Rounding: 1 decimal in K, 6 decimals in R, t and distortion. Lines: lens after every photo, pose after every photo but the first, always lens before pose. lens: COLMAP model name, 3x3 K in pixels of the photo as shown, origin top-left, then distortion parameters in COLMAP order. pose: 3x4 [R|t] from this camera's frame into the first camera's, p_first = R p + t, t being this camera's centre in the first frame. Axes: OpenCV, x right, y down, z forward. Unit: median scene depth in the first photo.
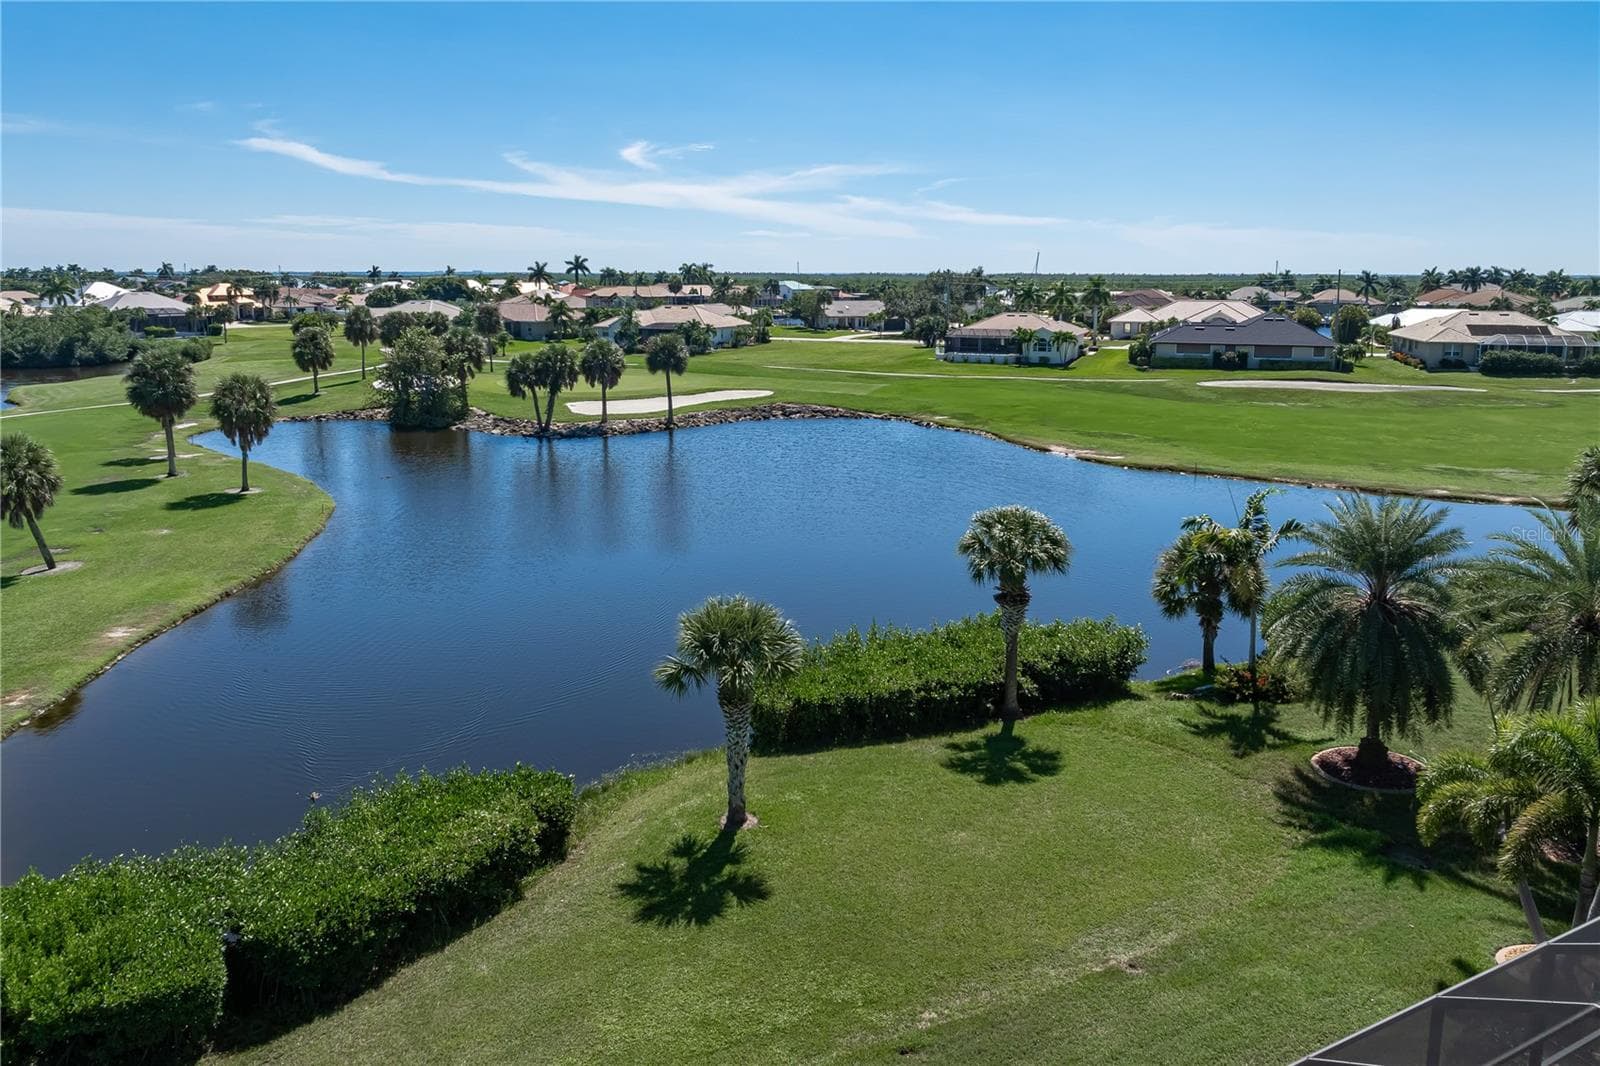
lens RADIAL K [[1117.1, 0, 805.4], [0, 1117.1, 495.2], [0, 0, 1]] dist [-0.026216, 0.004149]
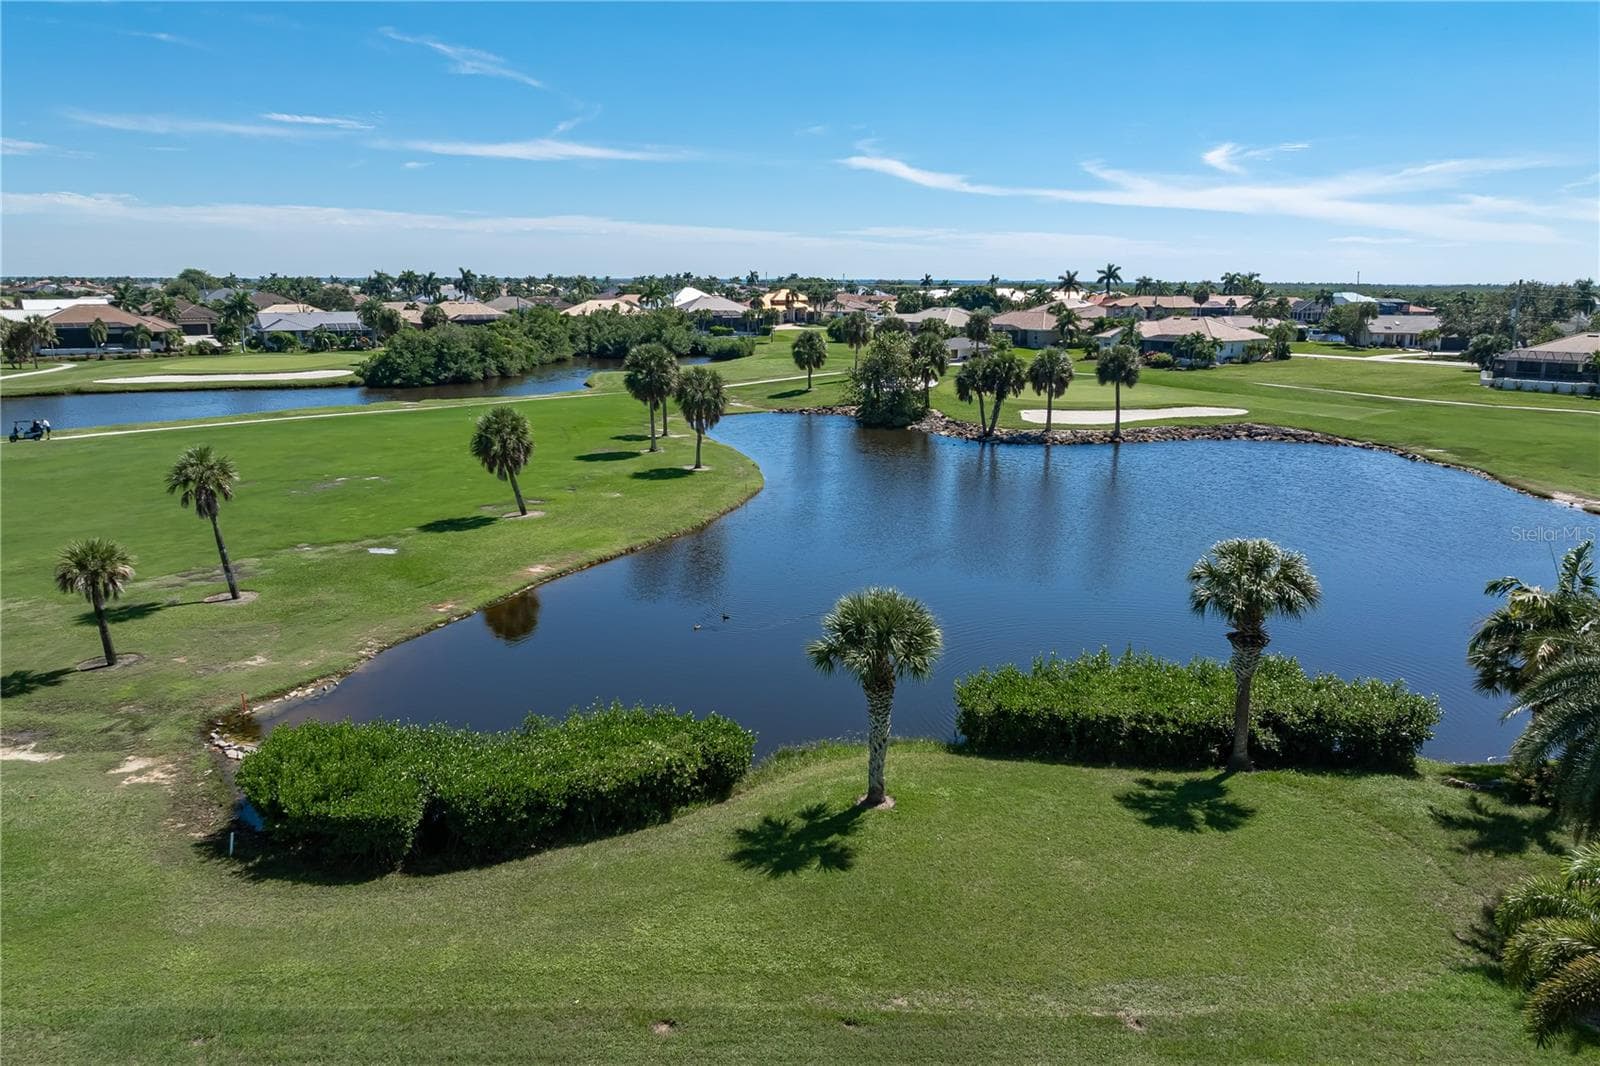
lens RADIAL K [[1122.0, 0, 804.1], [0, 1122.0, 511.5], [0, 0, 1]] dist [-0.027733, 0.002954]
pose [[0.884779, 0.094596, -0.456308, 0.087678], [-0.092109, 0.995362, 0.027746, -0.001088], [0.456816, 0.017481, 0.889389, 0.005463]]
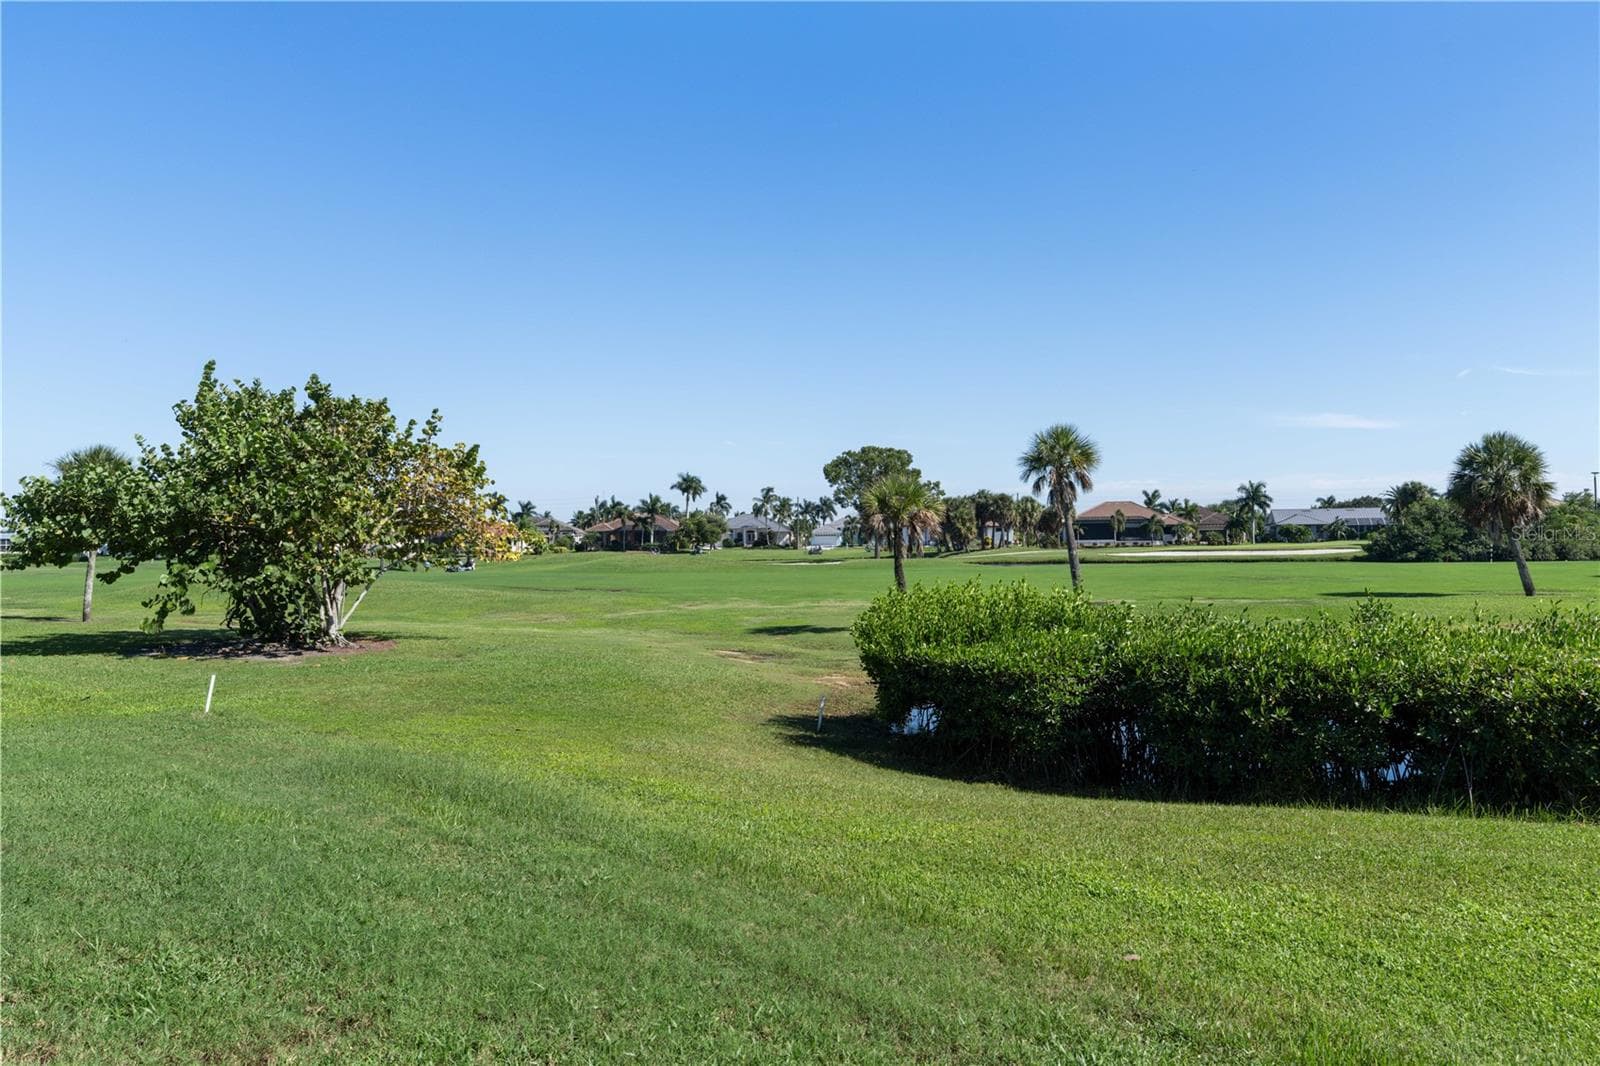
lens RADIAL K [[1167.4, 0, 800.0], [0, 1167.4, 533.0], [0, 0, 1]] dist [-0.005085, 0.002613]
pose [[0.226143, -0.012503, -0.974014, 0.023569], [-0.177612, 0.982626, -0.053851, 0.079283], [0.957765, 0.185175, 0.219993, 0.130913]]
